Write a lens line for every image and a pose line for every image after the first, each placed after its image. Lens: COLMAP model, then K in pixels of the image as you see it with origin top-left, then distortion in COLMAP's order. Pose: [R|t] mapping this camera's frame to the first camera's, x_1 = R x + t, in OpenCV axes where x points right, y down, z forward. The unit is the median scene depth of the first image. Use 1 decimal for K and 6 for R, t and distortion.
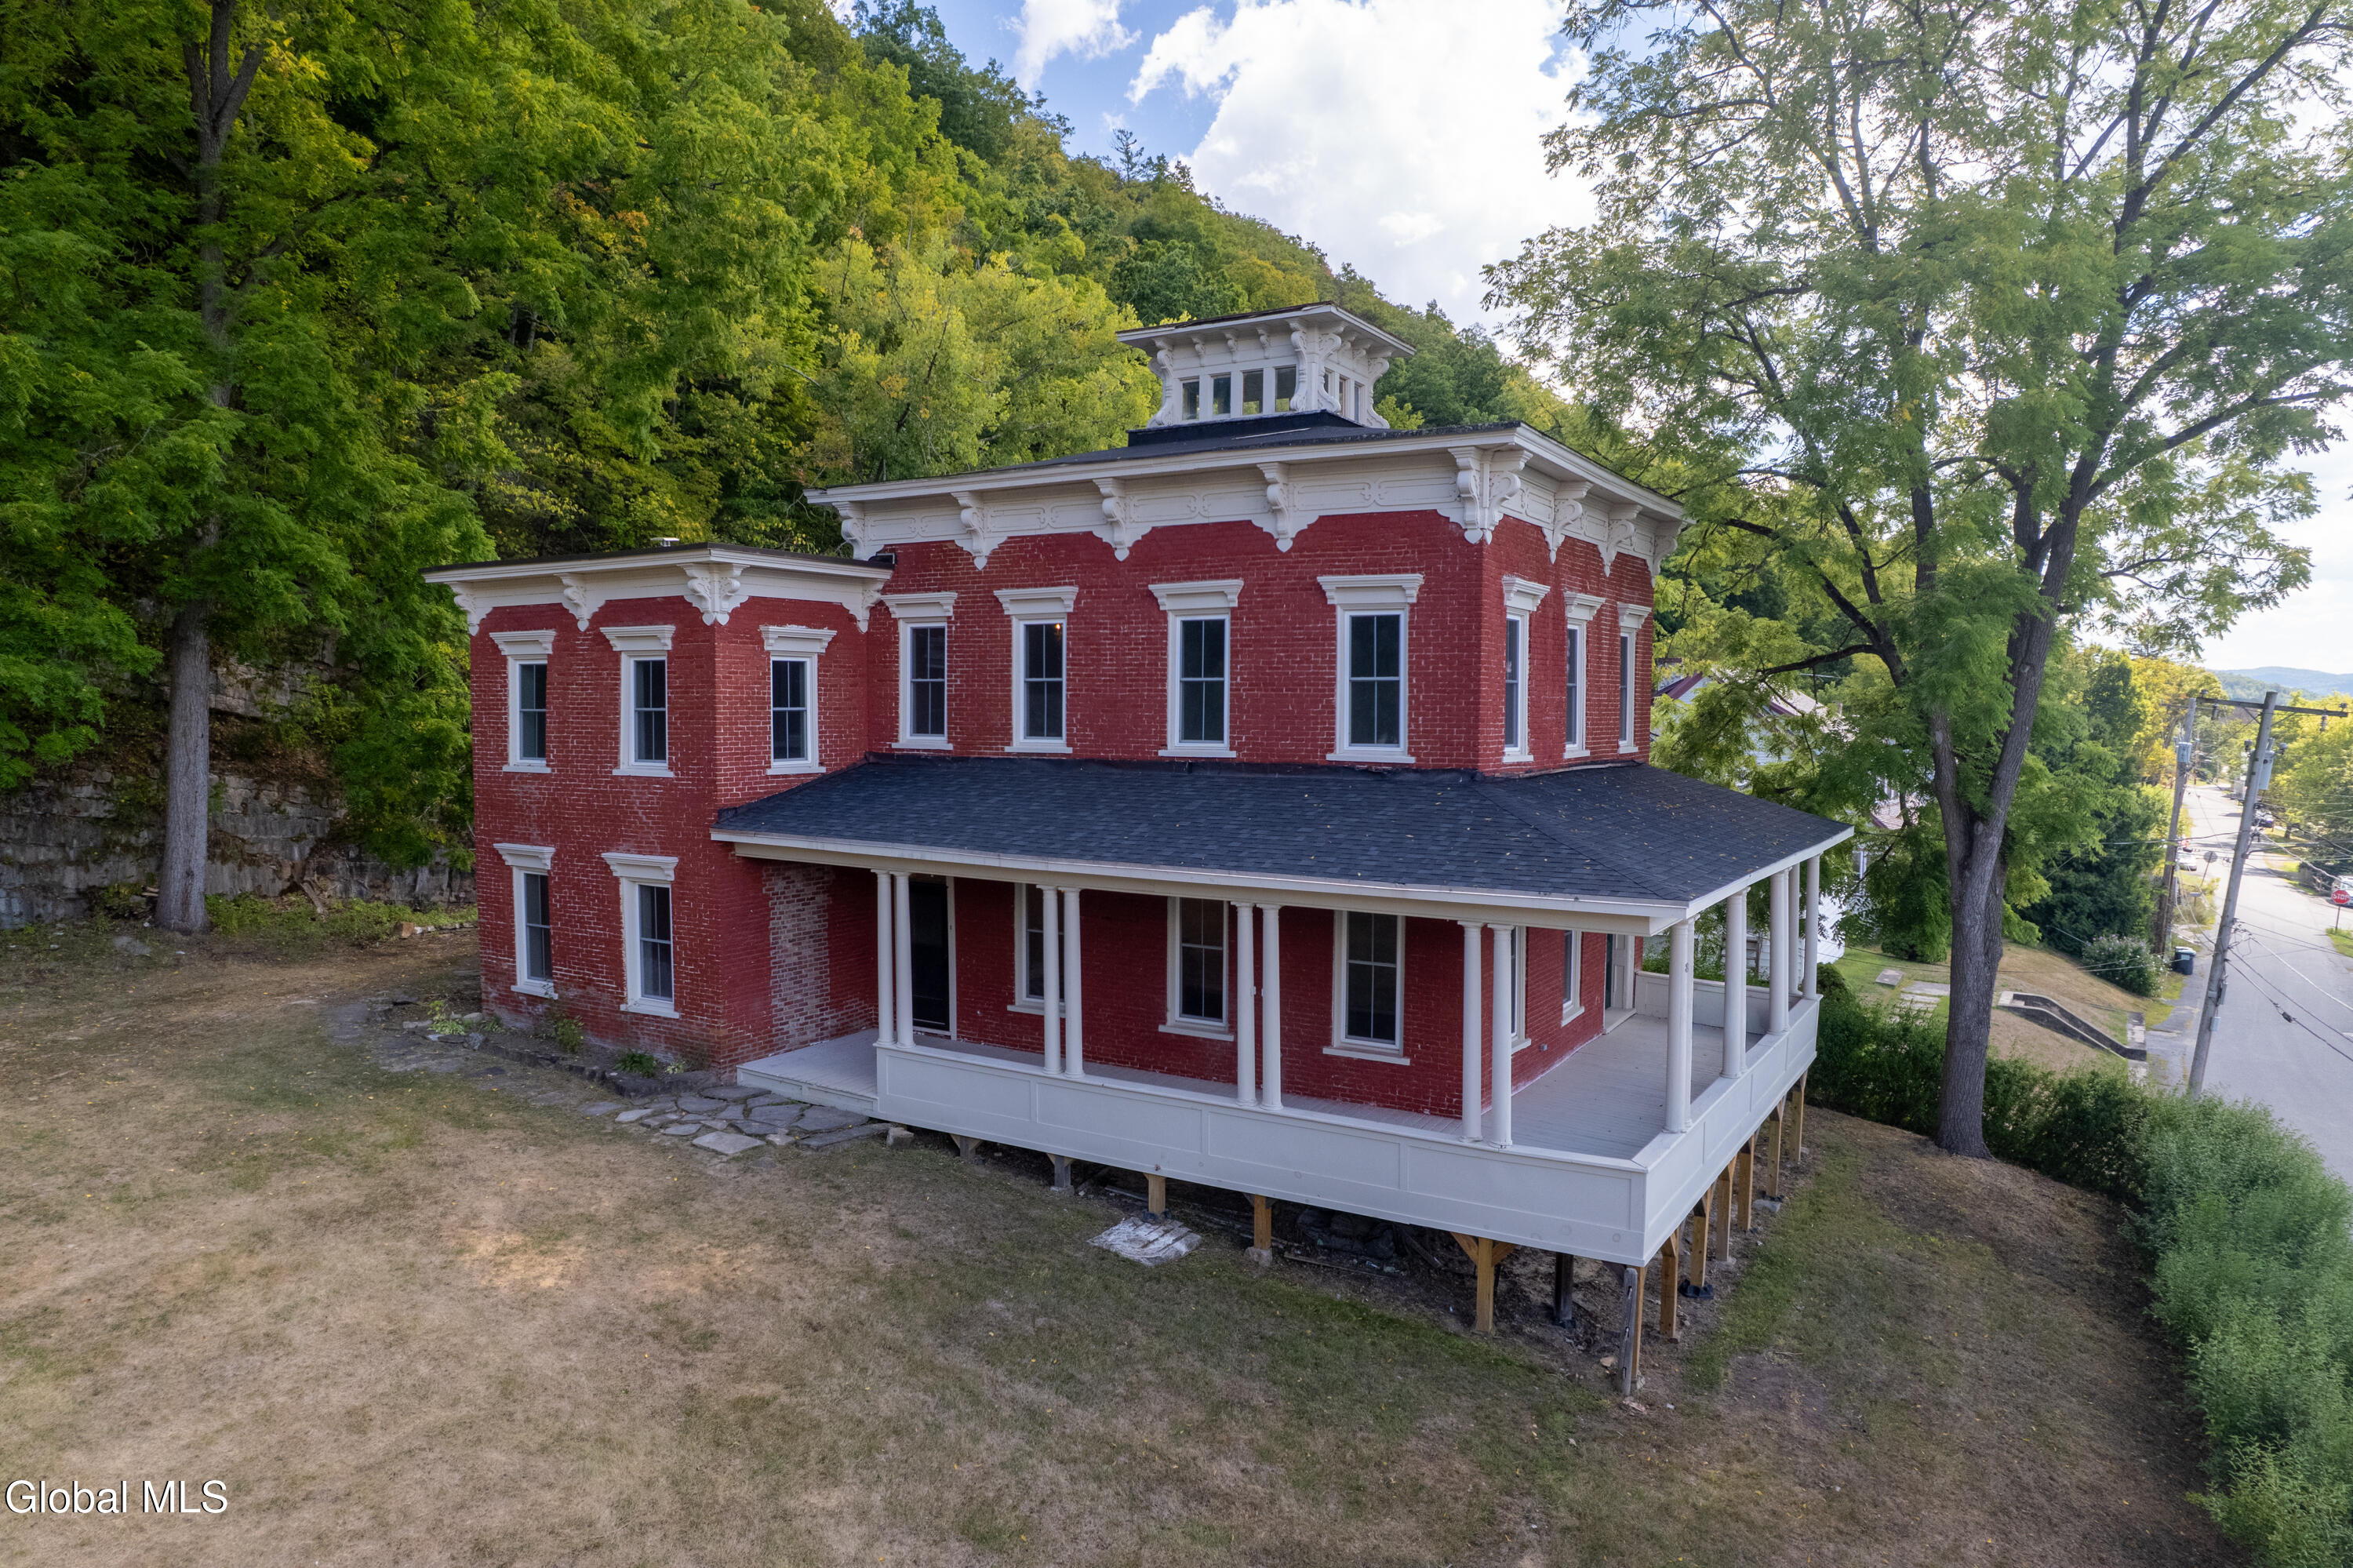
lens RADIAL K [[1501.2, 0, 1169.5], [0, 1501.2, 779.9], [0, 0, 1]] dist [-0.058324, 0.052746]
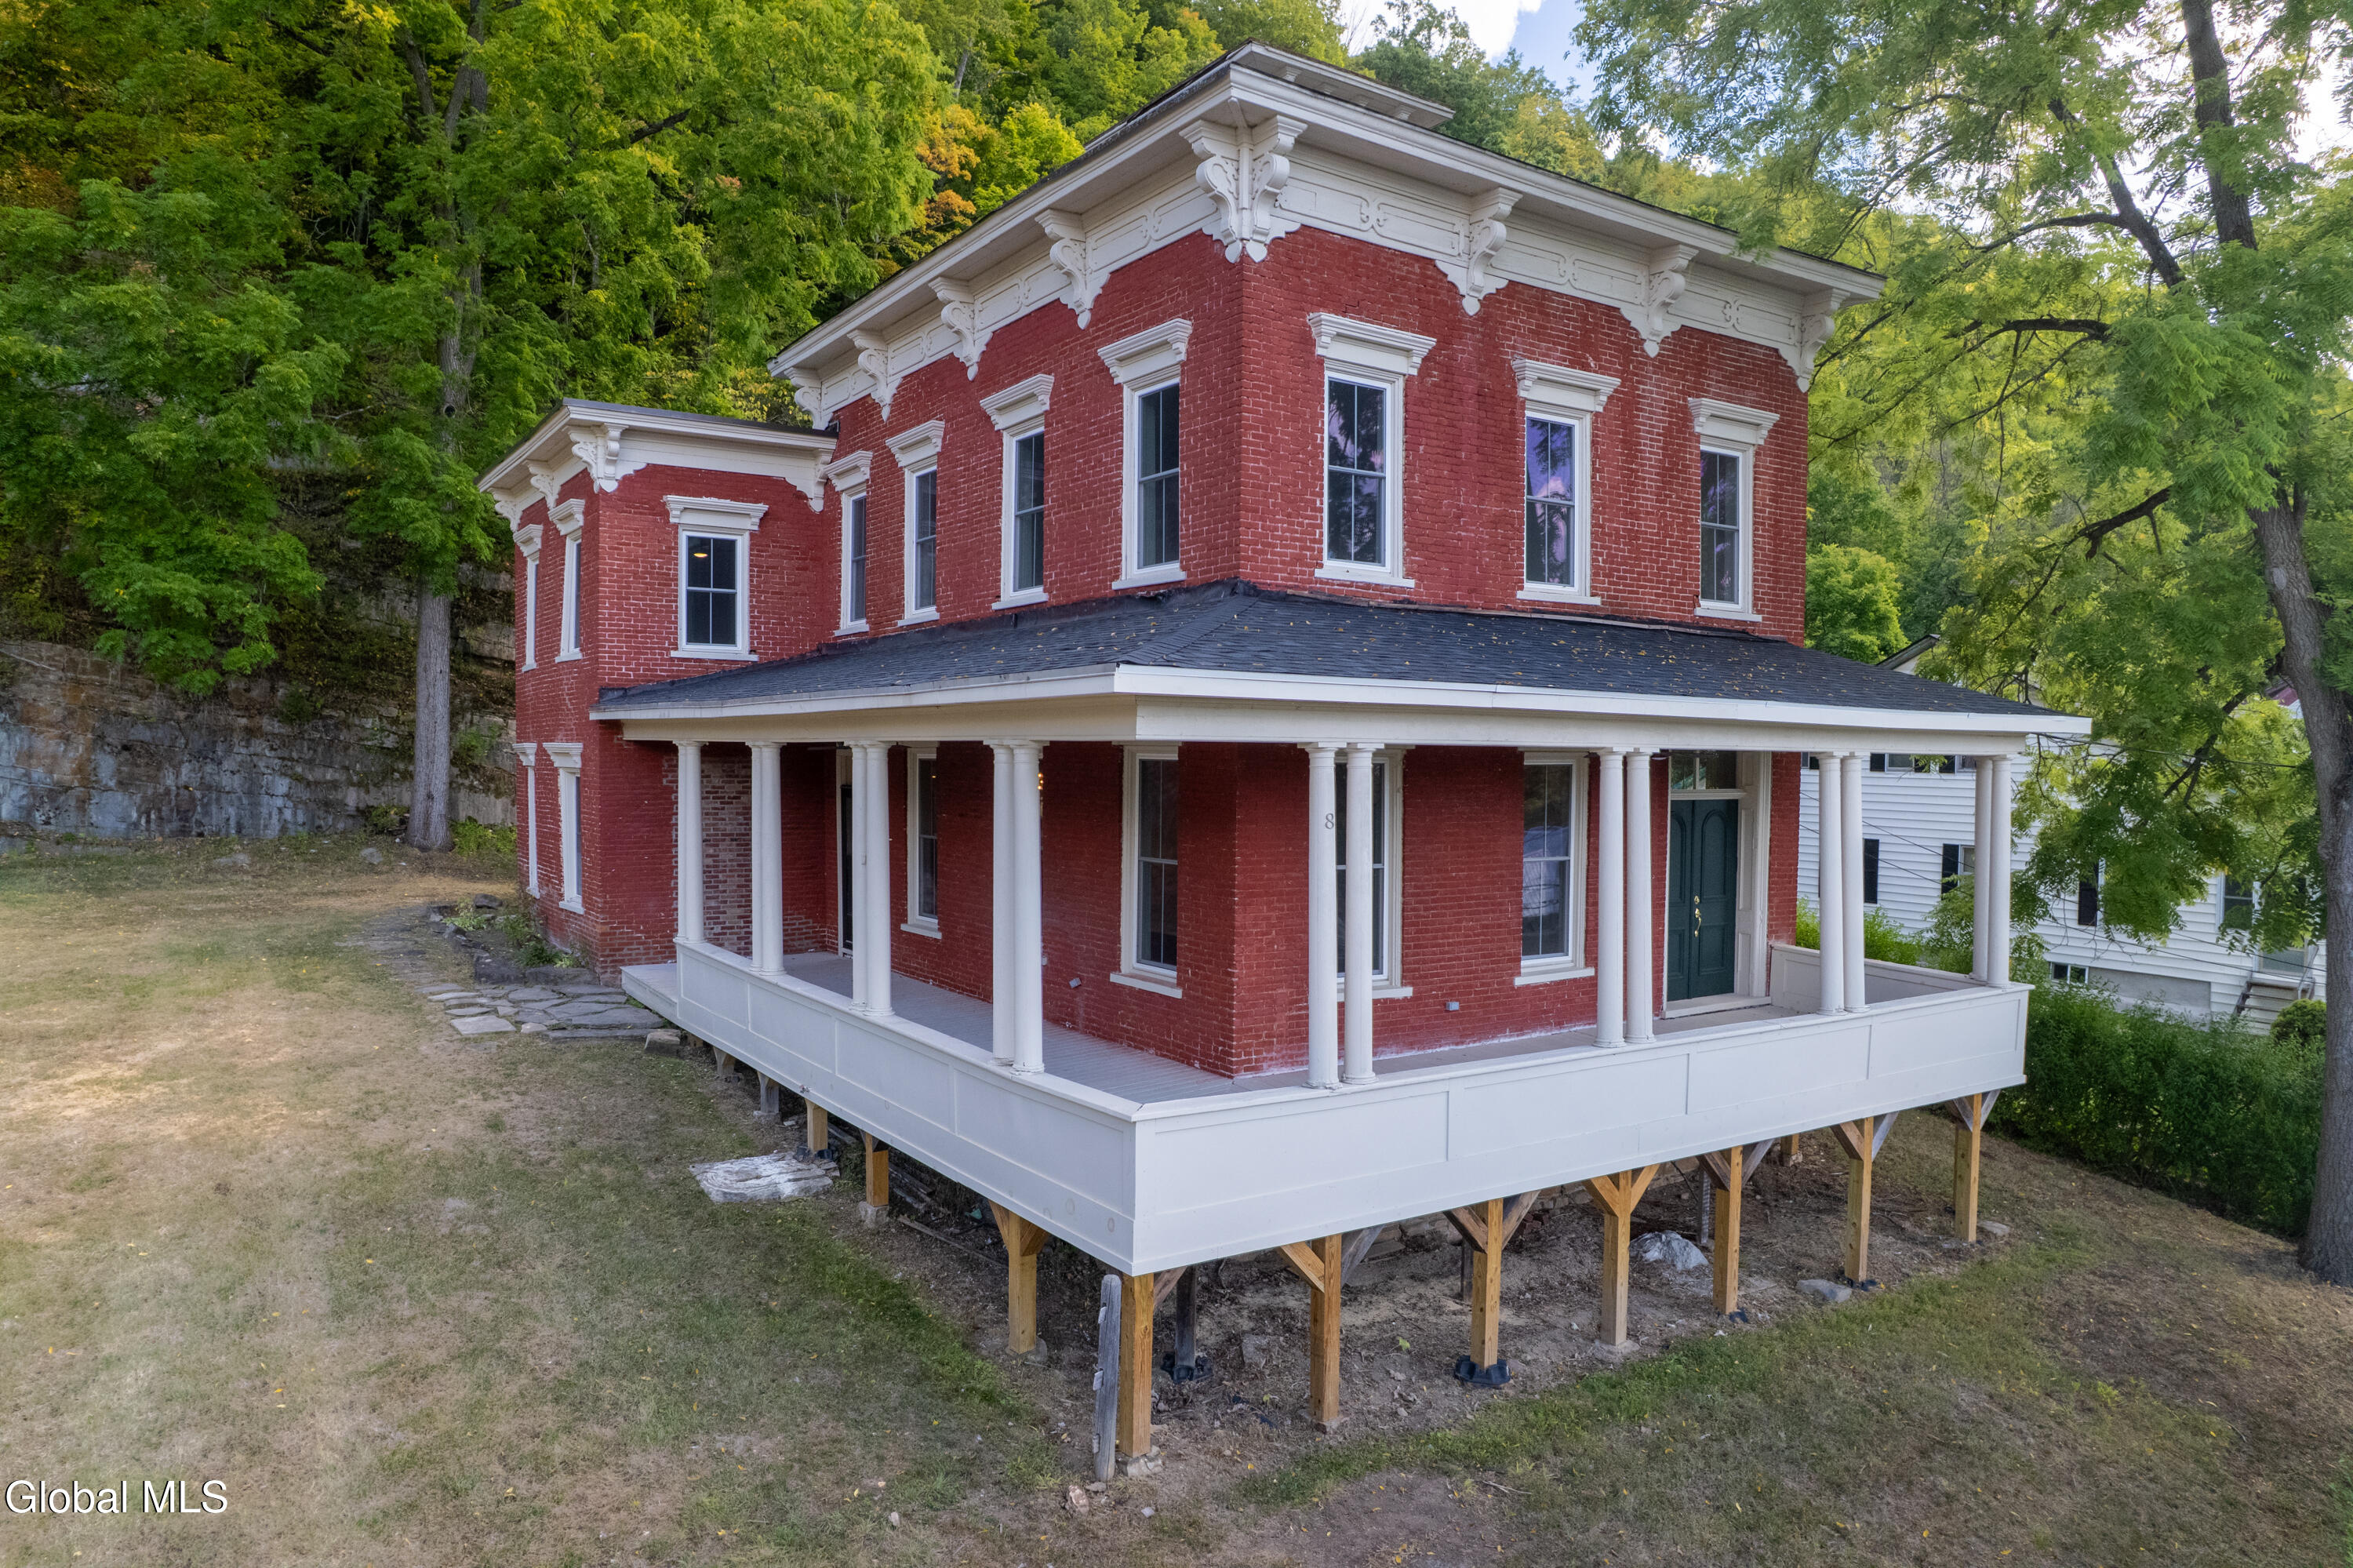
lens RADIAL K [[1501.2, 0, 1156.6], [0, 1501.2, 781.2], [0, 0, 1]] dist [-0.058324, 0.052746]
pose [[0.905562, 0.010995, -0.424072, 0.394628], [-0.026444, 0.999183, -0.030563, 0.093509], [0.423390, 0.038891, 0.905113, 0.289703]]
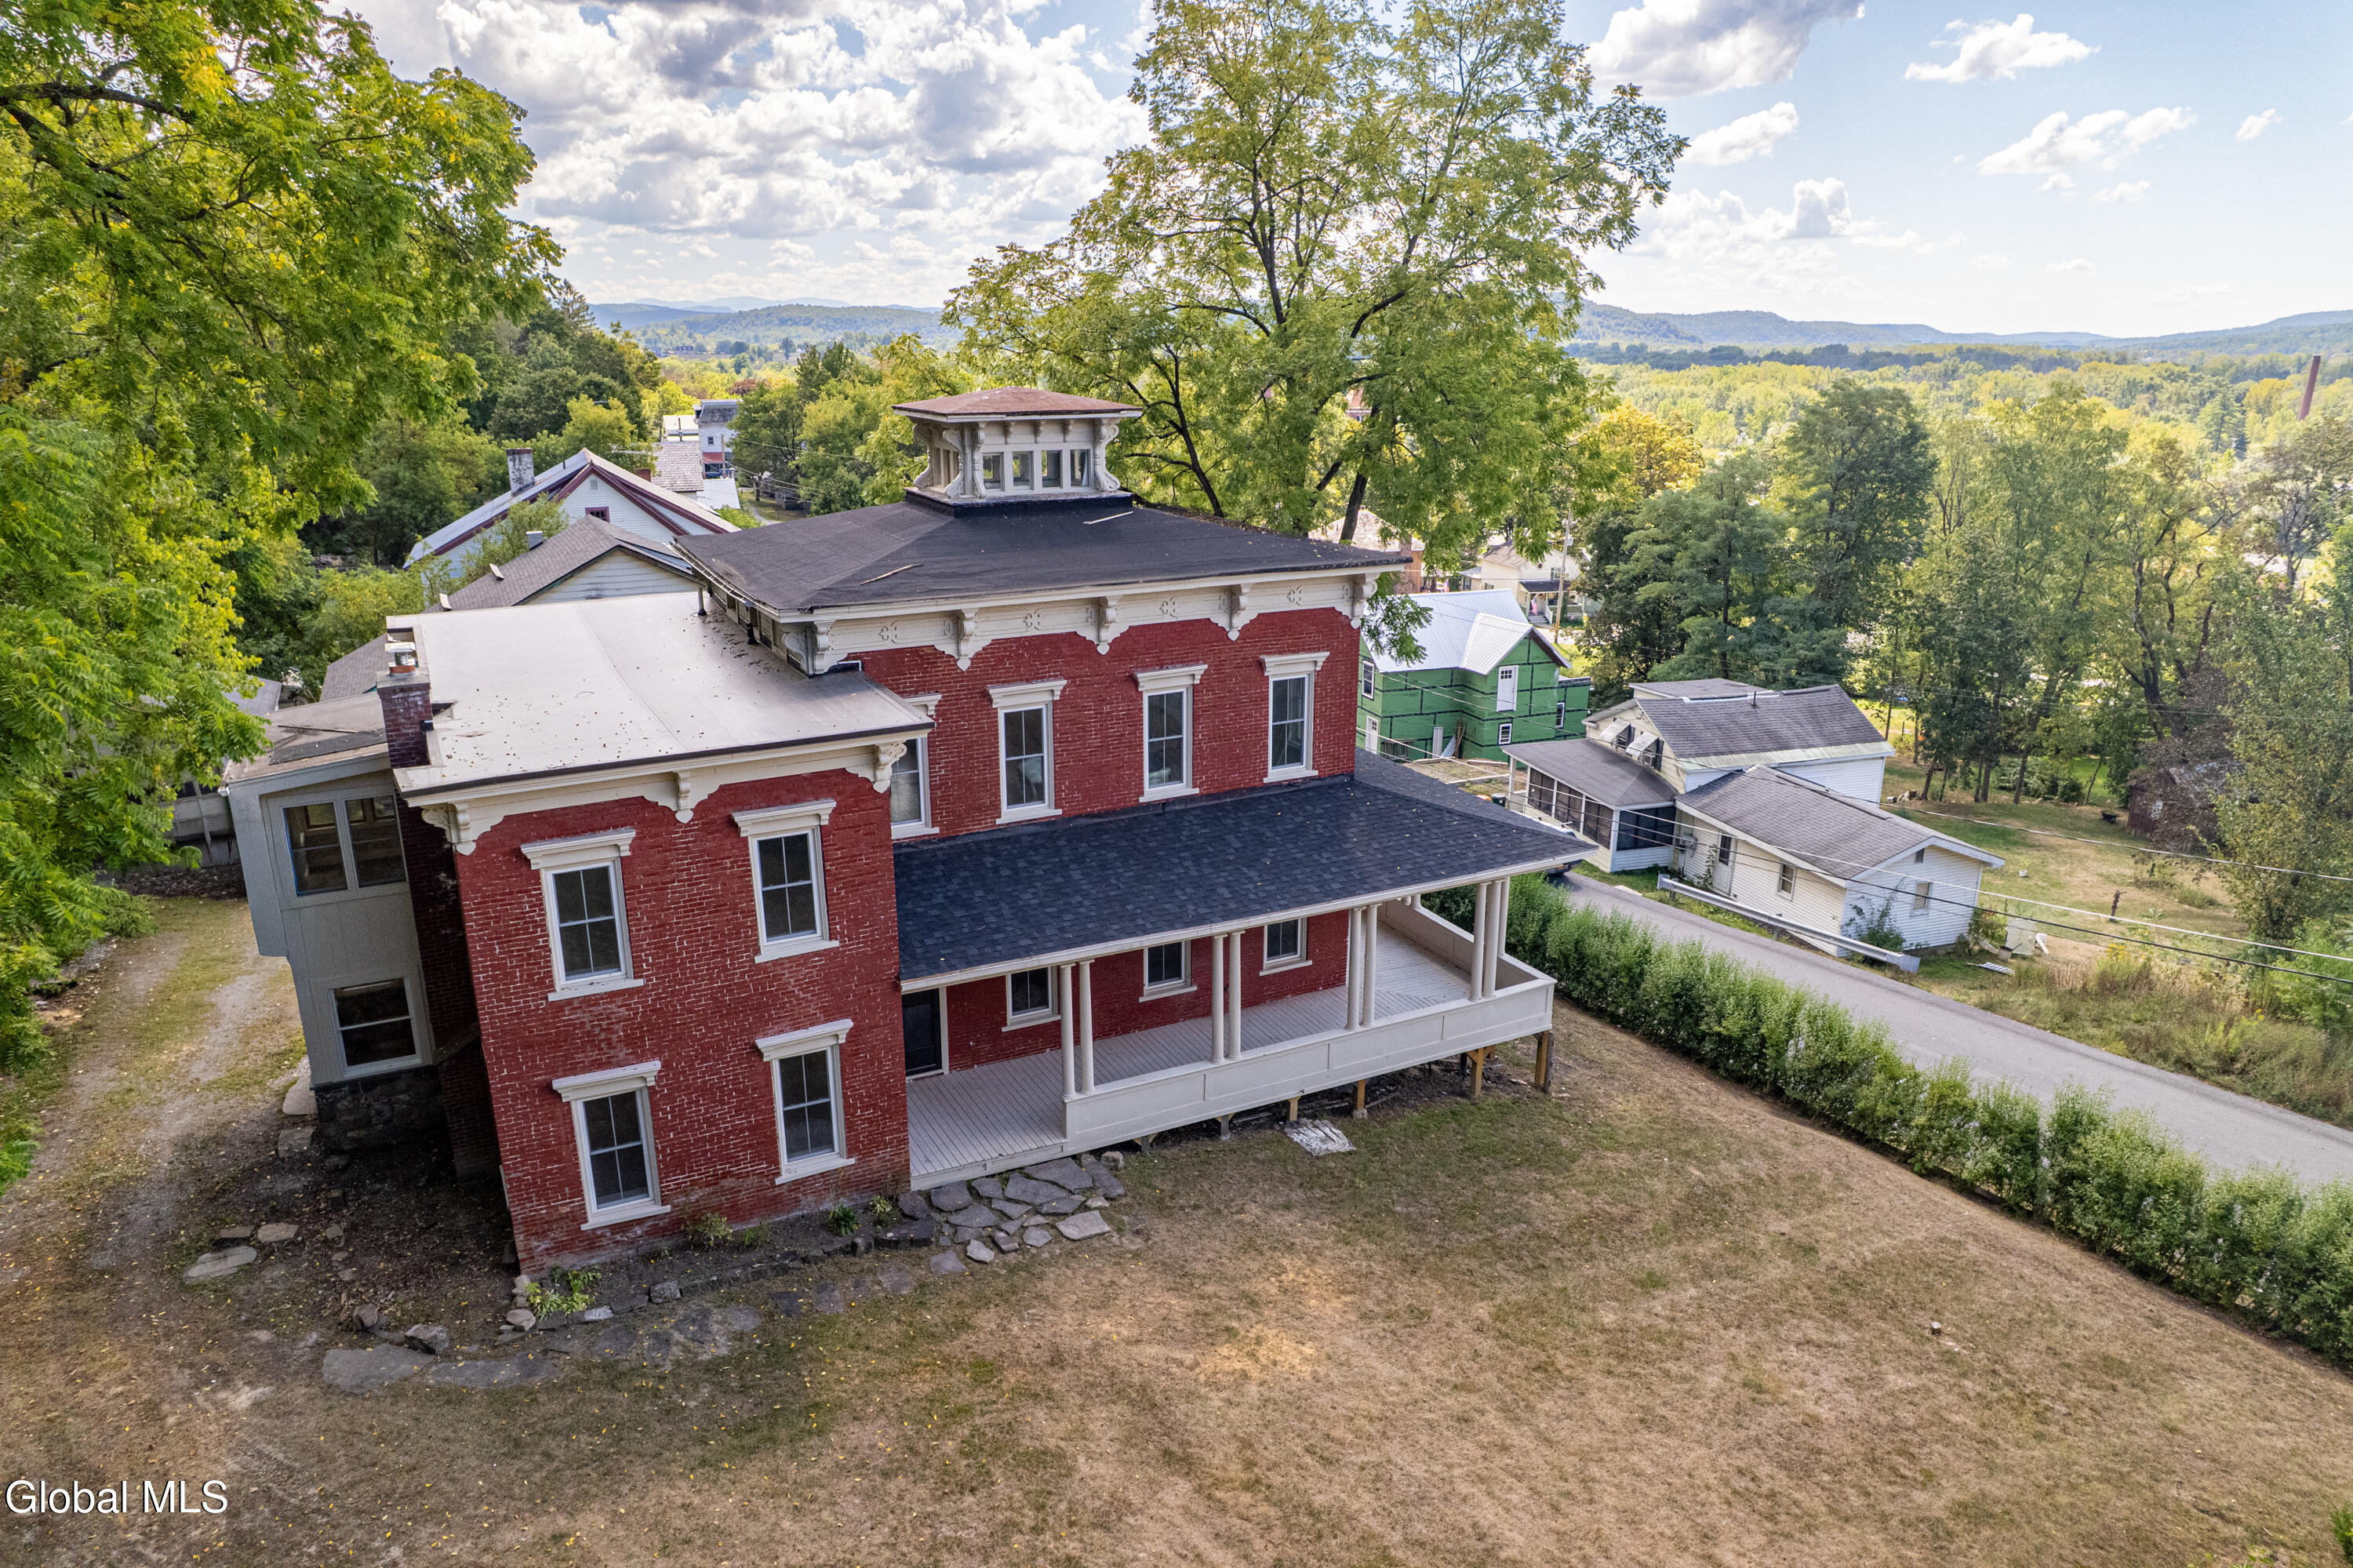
lens RADIAL K [[1501.2, 0, 1164.9], [0, 1501.2, 779.9], [0, 0, 1]] dist [-0.058324, 0.052746]
pose [[0.521004, -0.247039, 0.817023, -0.973542], [0.048490, 0.964221, 0.260626, -0.344992], [-0.852175, -0.096169, 0.514343, 0.308873]]
